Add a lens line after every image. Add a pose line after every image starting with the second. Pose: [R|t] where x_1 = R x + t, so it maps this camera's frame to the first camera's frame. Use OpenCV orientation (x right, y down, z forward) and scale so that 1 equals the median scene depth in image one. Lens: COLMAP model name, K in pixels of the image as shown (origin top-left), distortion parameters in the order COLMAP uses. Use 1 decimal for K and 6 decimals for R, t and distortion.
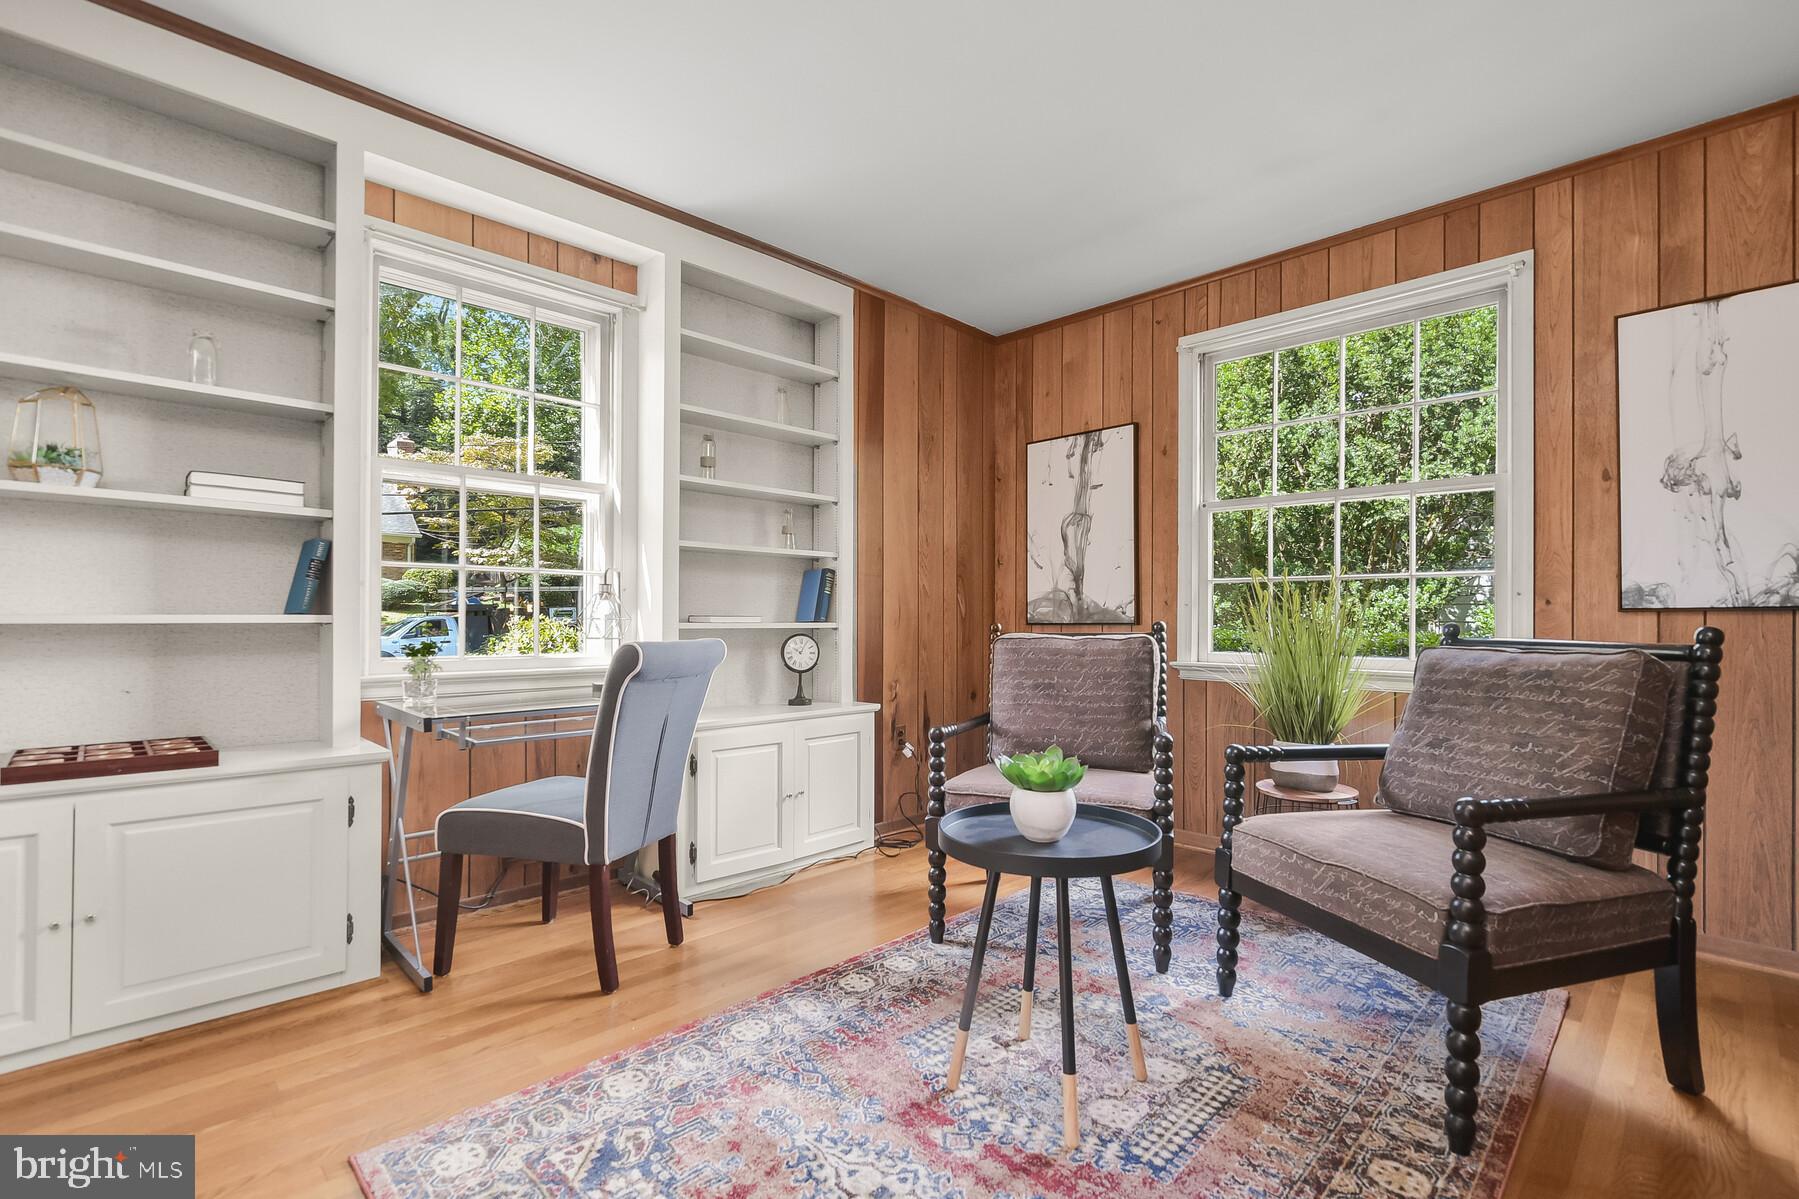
lens RADIAL K [[825.3, 0, 903.1], [0, 825.3, 615.0], [0, 0, 1]] dist [-0.004696, 0.001333]
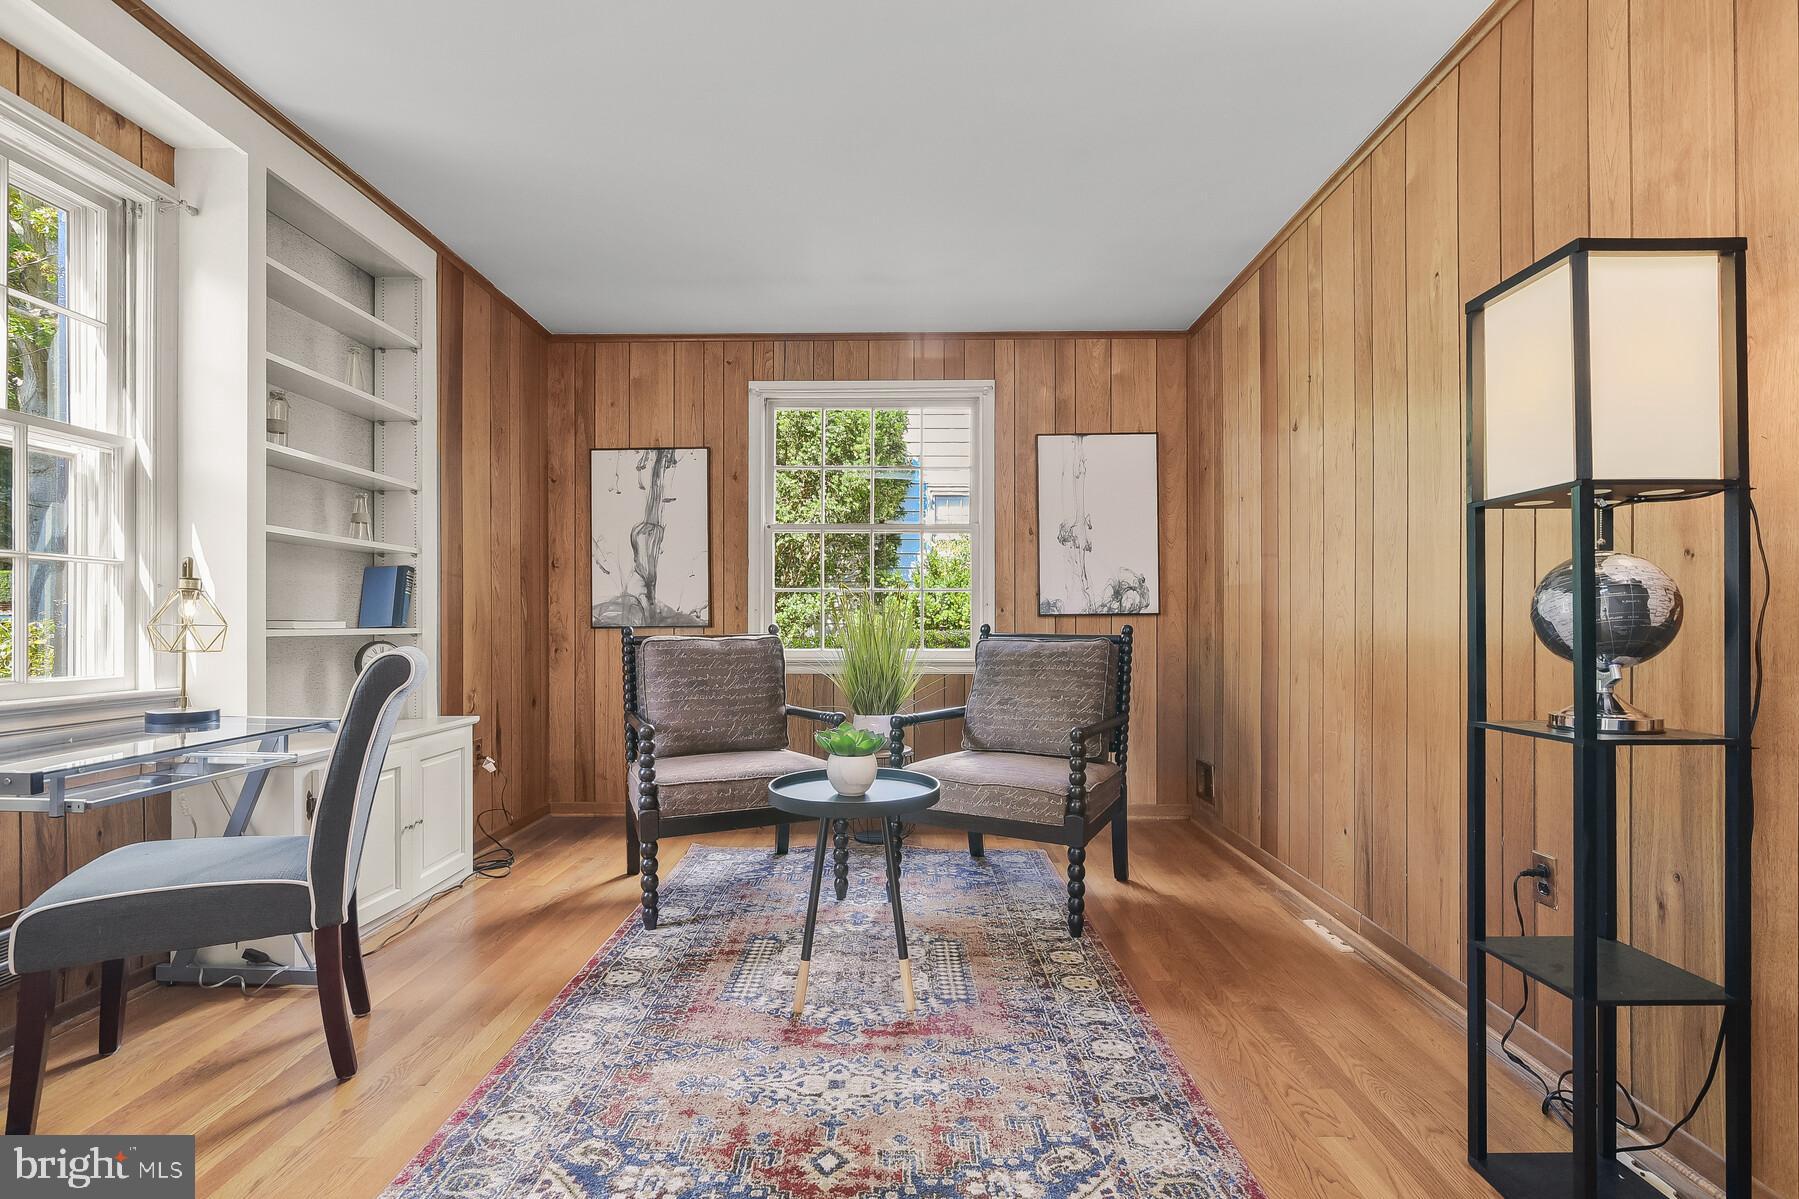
lens RADIAL K [[825.3, 0, 892.1], [0, 825.3, 622.0], [0, 0, 1]] dist [-0.004696, 0.001333]
pose [[0.720744, -0.003862, 0.693190, -0.399484], [0.000970, 0.999989, 0.004564, -0.000637], [-0.693200, -0.002617, 0.720740, 0.022380]]
